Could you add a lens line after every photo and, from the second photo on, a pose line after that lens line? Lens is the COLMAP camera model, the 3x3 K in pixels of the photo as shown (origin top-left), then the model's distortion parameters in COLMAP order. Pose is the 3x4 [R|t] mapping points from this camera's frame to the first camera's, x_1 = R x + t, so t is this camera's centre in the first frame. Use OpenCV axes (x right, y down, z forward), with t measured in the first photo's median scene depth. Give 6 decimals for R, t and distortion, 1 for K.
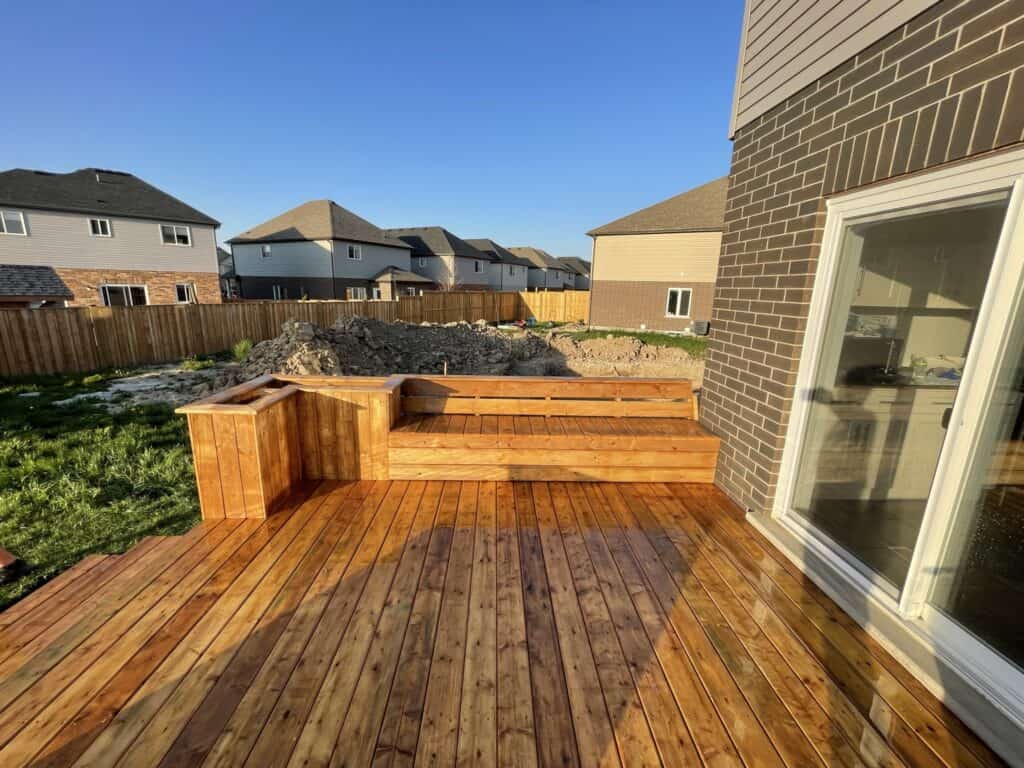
lens RADIAL K [[416.1, 0, 511.1], [0, 416.1, 382.8], [0, 0, 1]] dist [-0.002941, 0.000733]
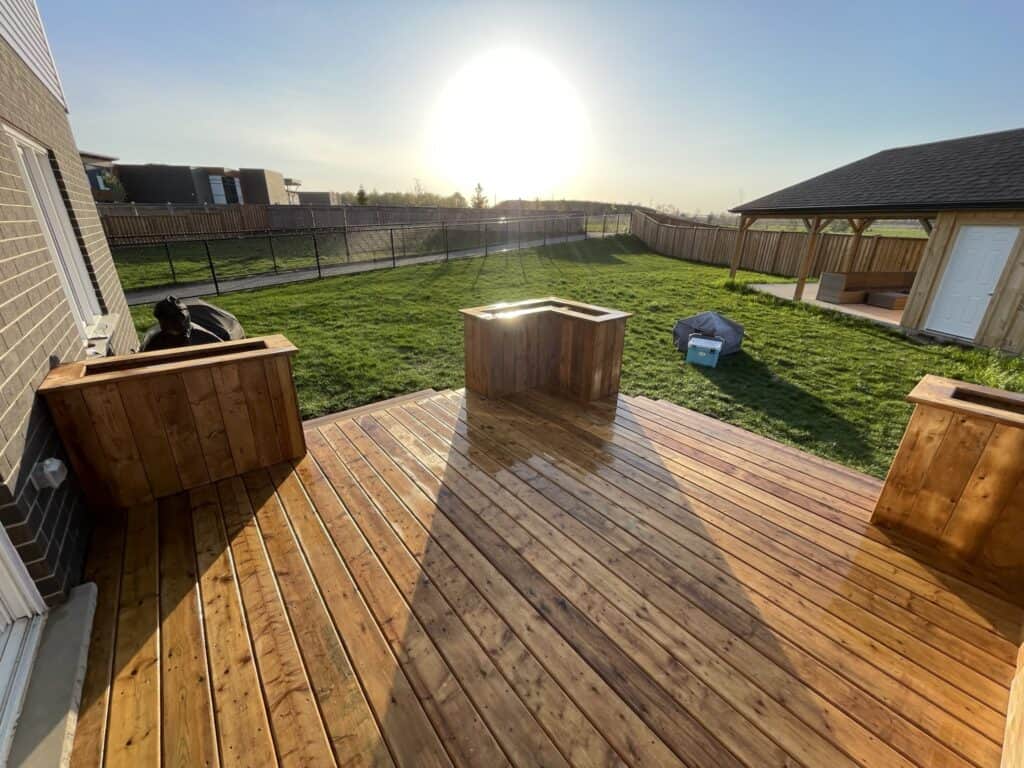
lens RADIAL K [[416.1, 0, 509.9], [0, 416.1, 382.0], [0, 0, 1]] dist [-0.002941, 0.000733]
pose [[-0.804789, 0.182804, -0.564710, 0.073584], [-0.167777, 0.842535, 0.511845, -0.039195], [0.569356, 0.506672, -0.647393, 0.181135]]
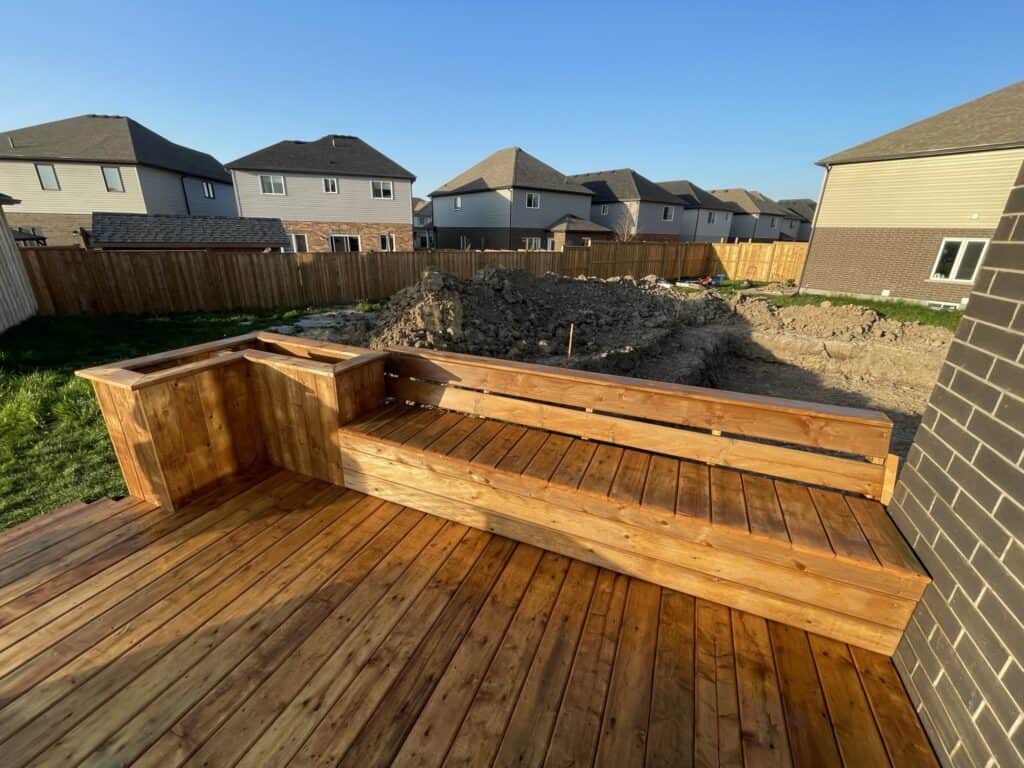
lens RADIAL K [[416.1, 0, 511.0], [0, 416.1, 382.5], [0, 0, 1]] dist [-0.002941, 0.000733]
pose [[0.906677, 0.138062, -0.398592, 0.056648], [-0.094503, 0.987386, 0.127039, -0.017751], [0.411103, -0.077515, 0.908287, 0.100036]]
